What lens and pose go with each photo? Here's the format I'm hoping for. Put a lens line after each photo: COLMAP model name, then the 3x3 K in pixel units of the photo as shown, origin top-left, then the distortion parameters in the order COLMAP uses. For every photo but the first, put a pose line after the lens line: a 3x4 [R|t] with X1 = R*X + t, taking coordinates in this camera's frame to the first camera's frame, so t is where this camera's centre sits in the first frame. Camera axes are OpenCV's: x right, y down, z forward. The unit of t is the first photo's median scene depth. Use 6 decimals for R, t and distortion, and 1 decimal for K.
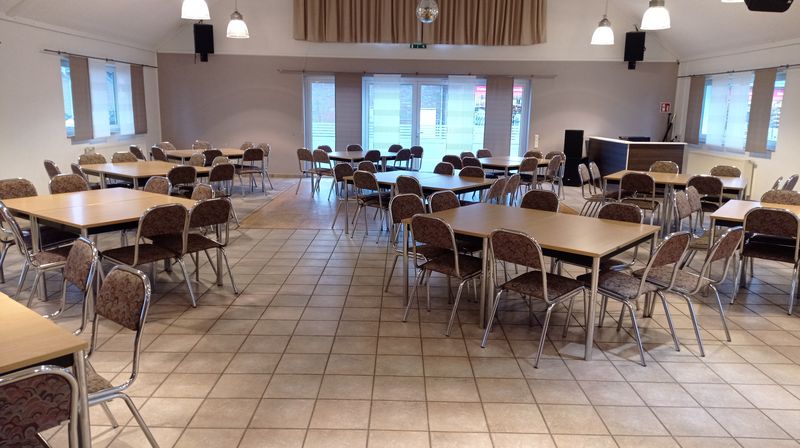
lens RADIAL K [[605.4, 0, 400.0], [0, 605.4, 224.0], [0, 0, 1]] dist [0.131916, -0.183236]
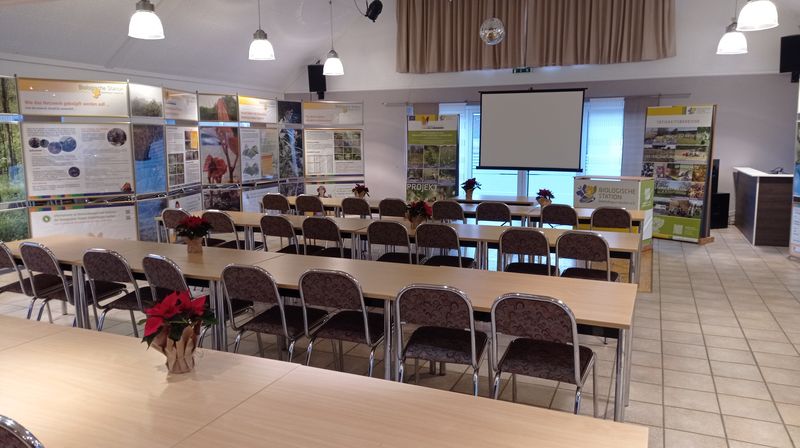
lens RADIAL K [[605.4, 0, 400.0], [0, 605.4, 224.0], [0, 0, 1]] dist [0.131916, -0.183236]
pose [[0.927338, 0.030098, -0.373013, 0.211226], [-0.049724, 0.997832, -0.043104, -0.011971], [0.370907, 0.058520, 0.926824, 0.093394]]
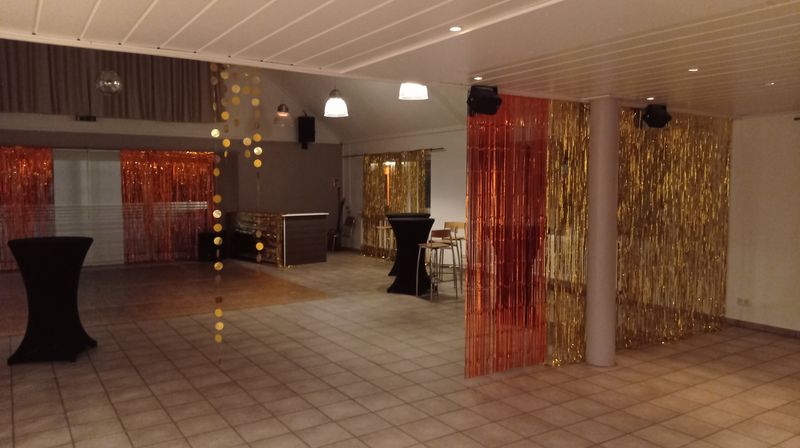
lens RADIAL K [[605.4, 0, 400.0], [0, 605.4, 224.0], [0, 0, 1]] dist [0.131916, -0.183236]
pose [[0.831998, -0.055308, 0.552014, -0.097240], [0.120675, 0.989236, -0.082767, -0.004734], [-0.541494, 0.135477, 0.829717, 0.010923]]
